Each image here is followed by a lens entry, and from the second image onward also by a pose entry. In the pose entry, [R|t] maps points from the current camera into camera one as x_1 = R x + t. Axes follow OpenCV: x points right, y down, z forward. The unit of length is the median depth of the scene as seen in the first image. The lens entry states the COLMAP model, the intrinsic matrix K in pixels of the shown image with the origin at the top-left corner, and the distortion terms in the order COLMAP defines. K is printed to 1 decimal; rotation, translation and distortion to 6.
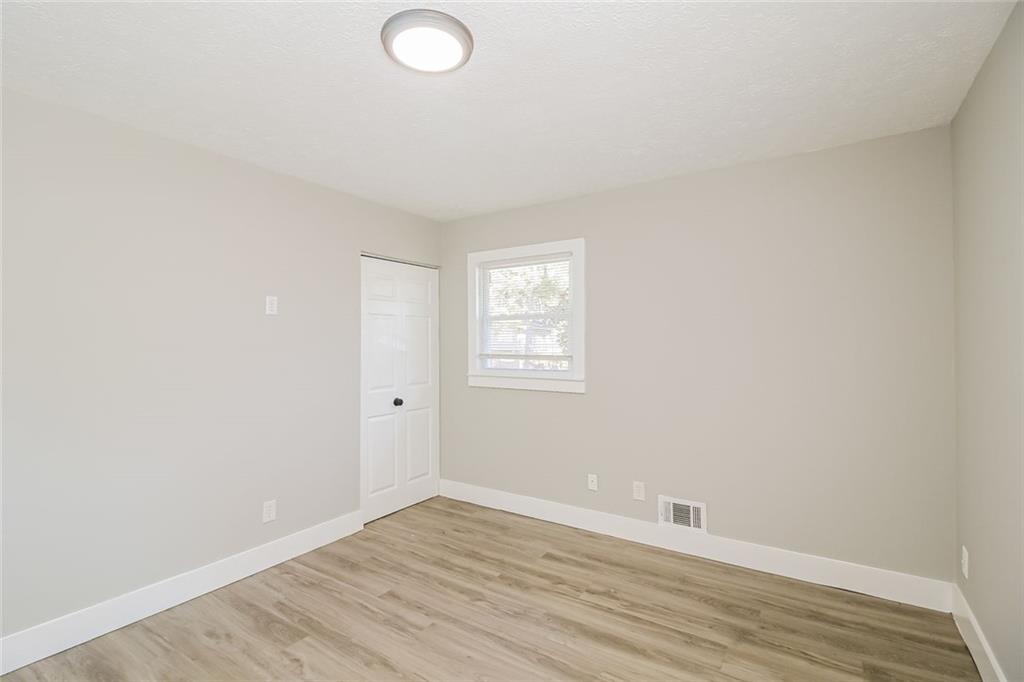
lens RADIAL K [[460.6, 0, 512.0], [0, 460.6, 341.0], [0, 0, 1]] dist [0.000445, 0.000000]
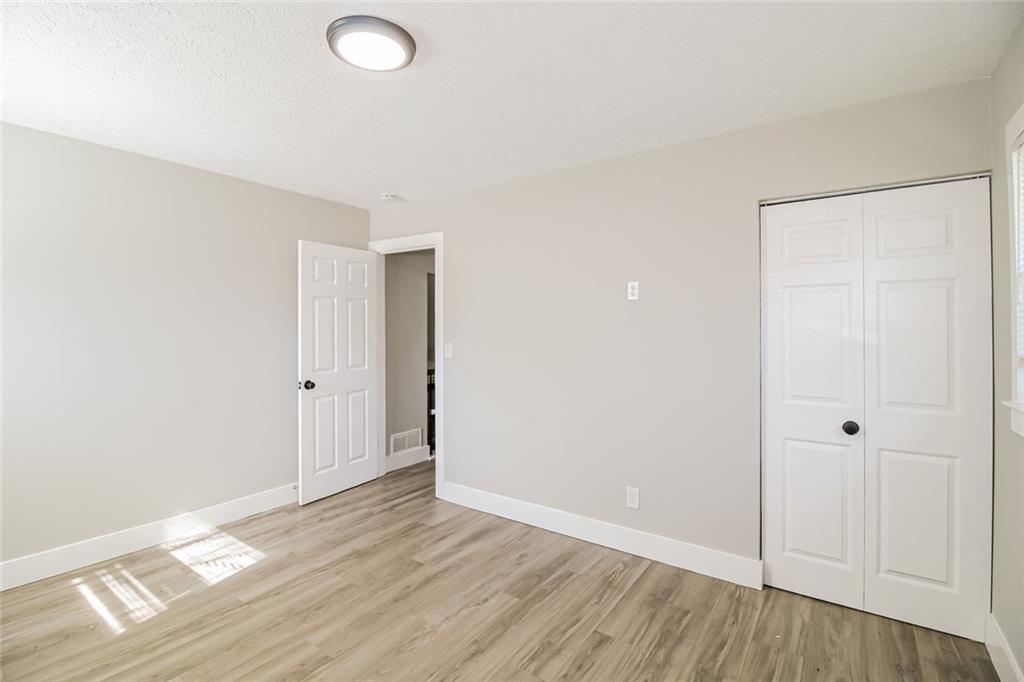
lens RADIAL K [[488.6, 0, 523.0], [0, 488.6, 342.4], [0, 0, 1]] dist [0.002569, -0.018297]
pose [[-0.027748, 0.027742, -0.999230, 0.525177], [0.001052, 0.999615, 0.027724, 0.003849], [0.999614, -0.000282, -0.027766, 0.794911]]
